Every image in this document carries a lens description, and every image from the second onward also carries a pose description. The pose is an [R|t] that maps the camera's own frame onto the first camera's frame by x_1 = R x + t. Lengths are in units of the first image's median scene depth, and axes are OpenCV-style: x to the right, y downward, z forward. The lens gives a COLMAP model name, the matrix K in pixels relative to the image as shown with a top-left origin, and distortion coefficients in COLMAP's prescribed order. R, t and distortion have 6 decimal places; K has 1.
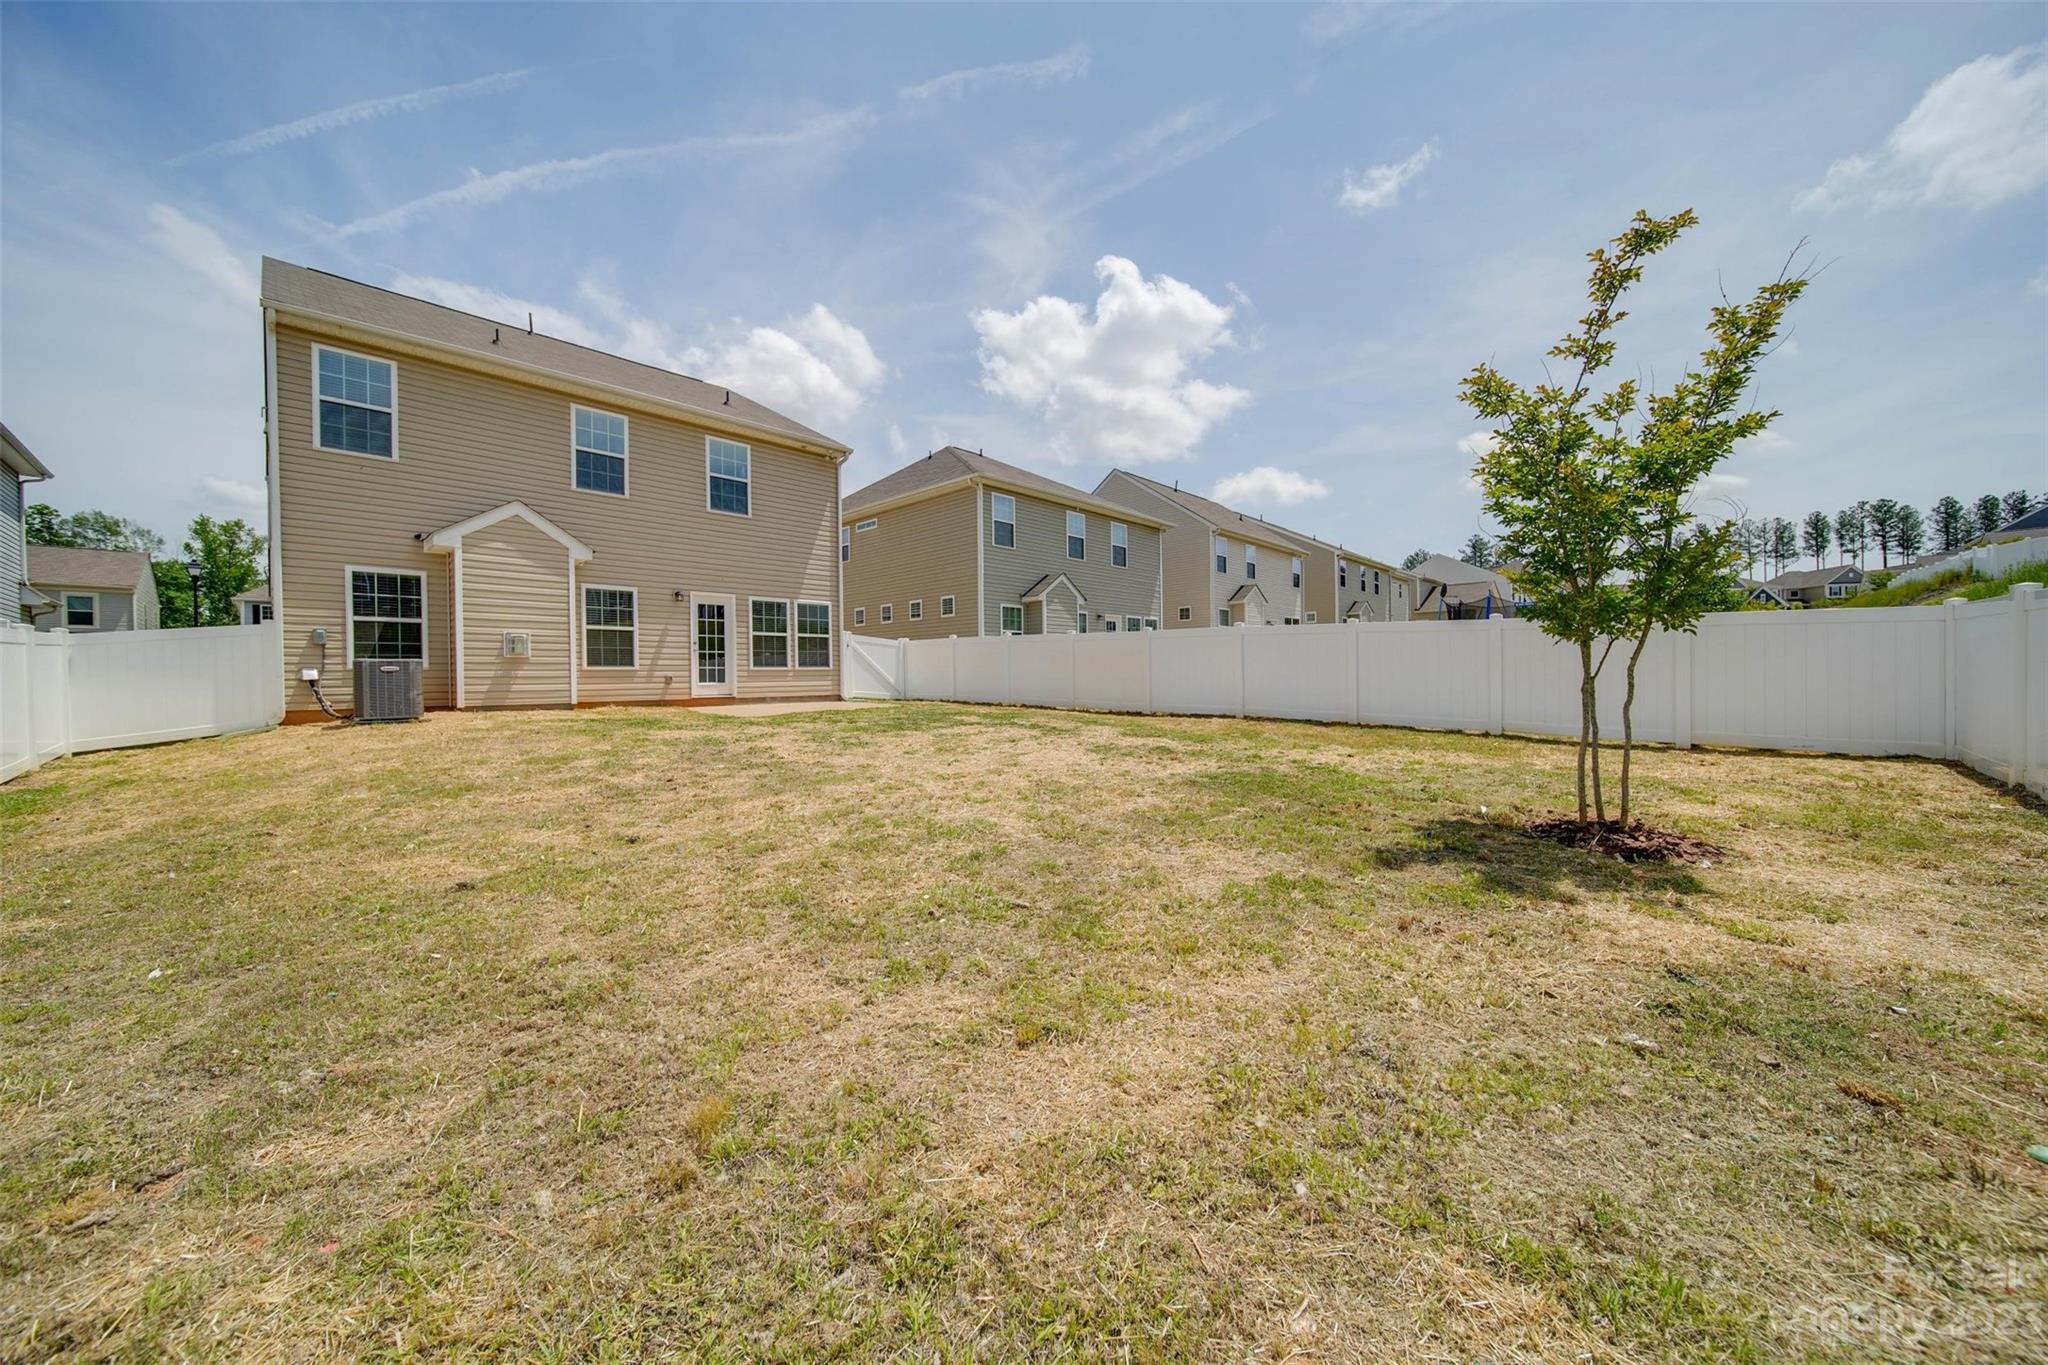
lens RADIAL K [[725.4, 0, 1060.8], [0, 725.4, 671.7], [0, 0, 1]] dist [0.007270, -0.000104]
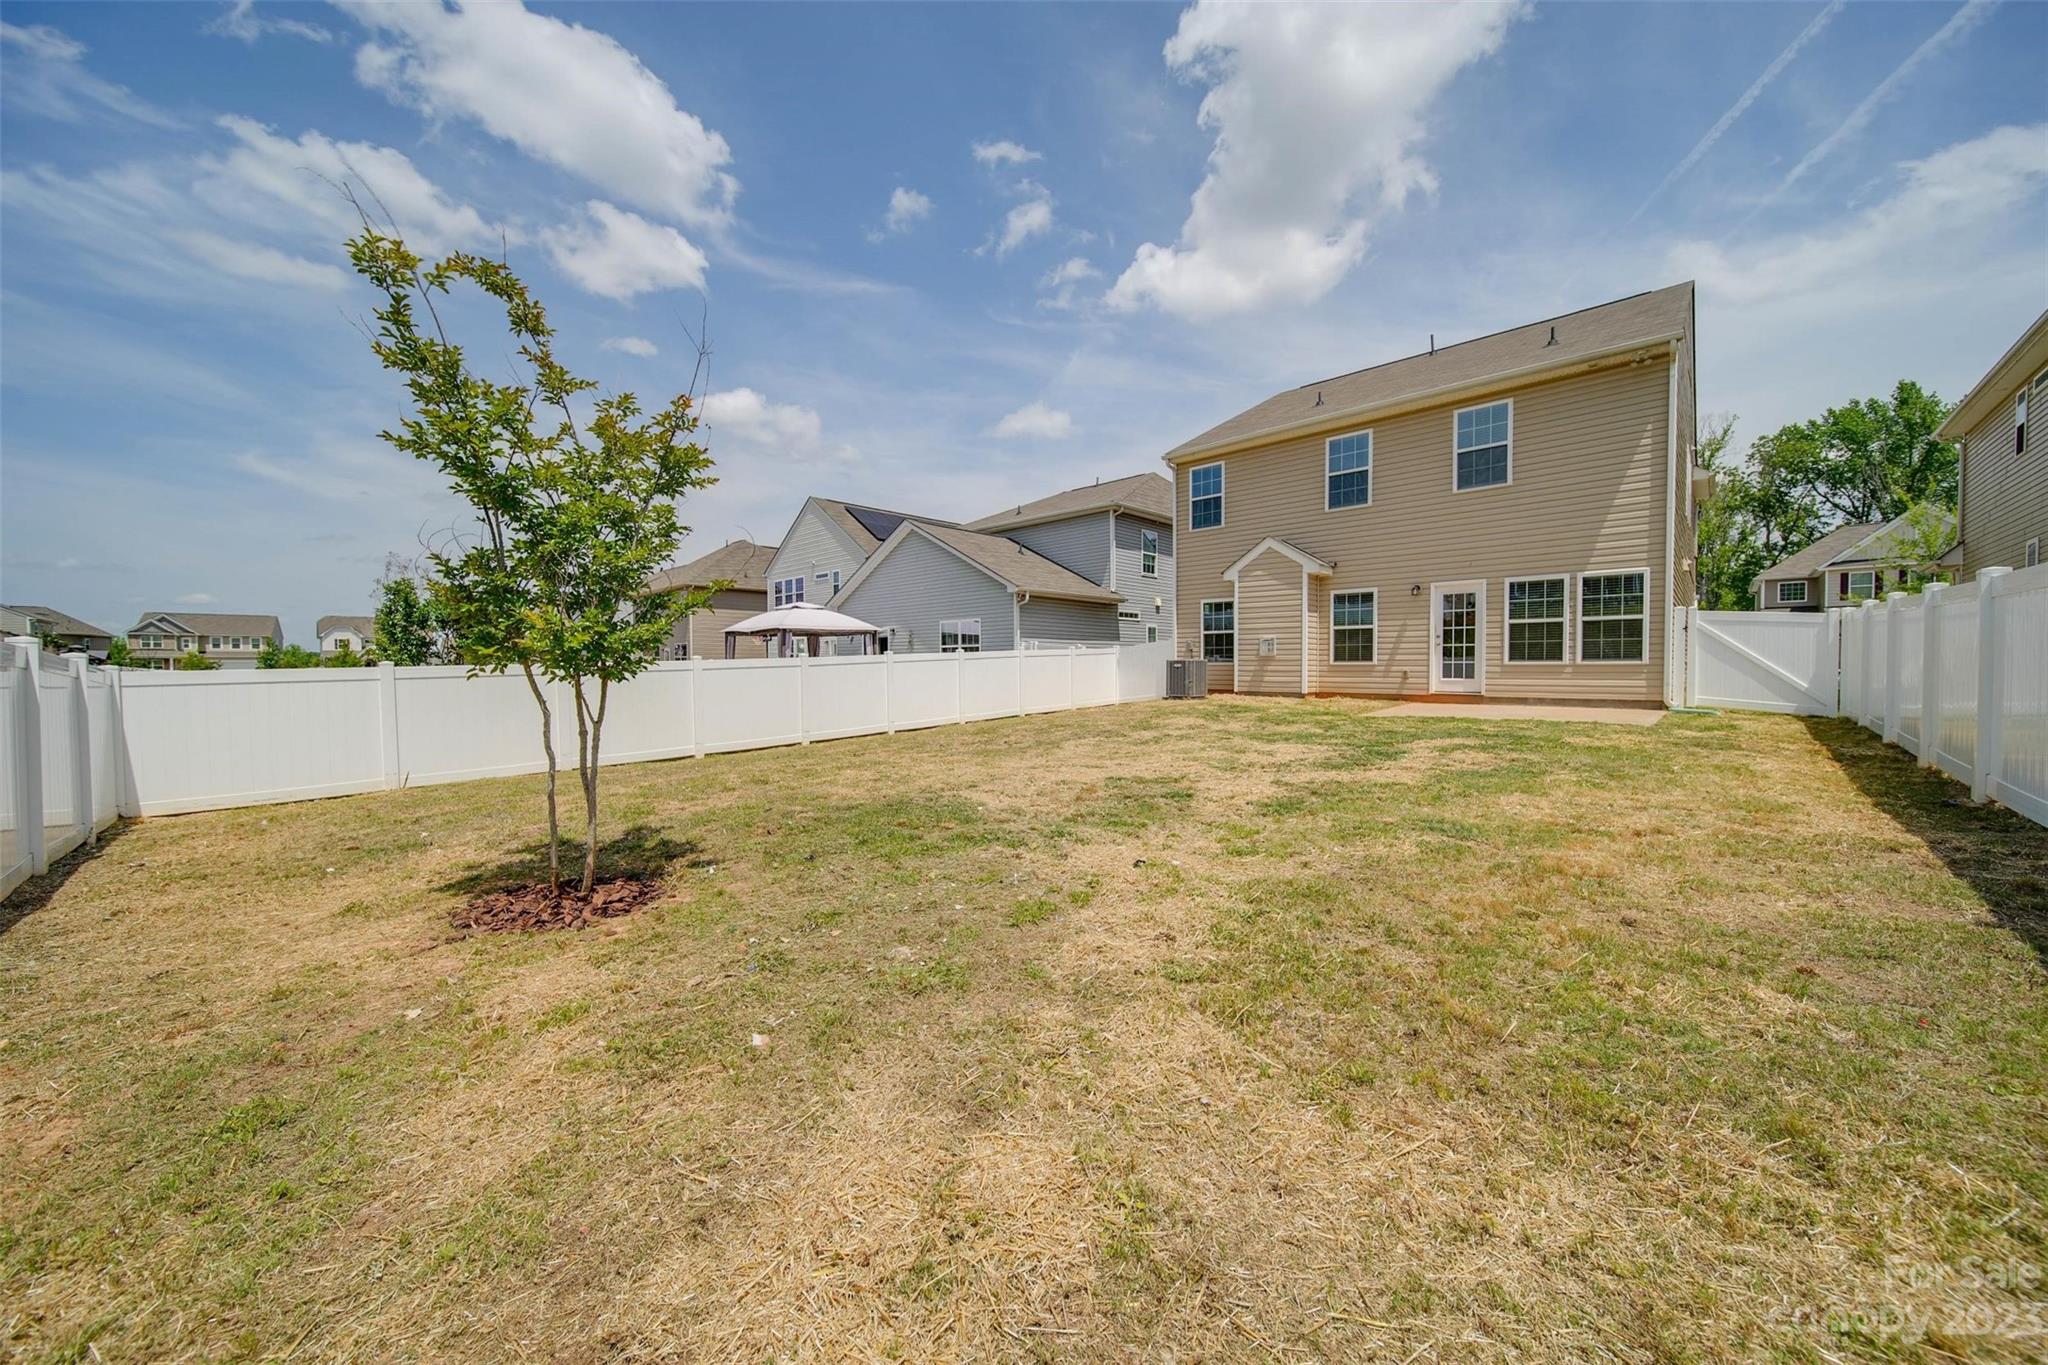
lens RADIAL K [[725.4, 0, 1052.1], [0, 725.4, 679.9], [0, 0, 1]] dist [0.007270, -0.000104]
pose [[-0.016892, 0.019965, -0.999658, 0.437475], [0.000339, 0.999801, 0.019962, -0.001752], [0.999857, -0.000002, -0.016896, 0.488850]]
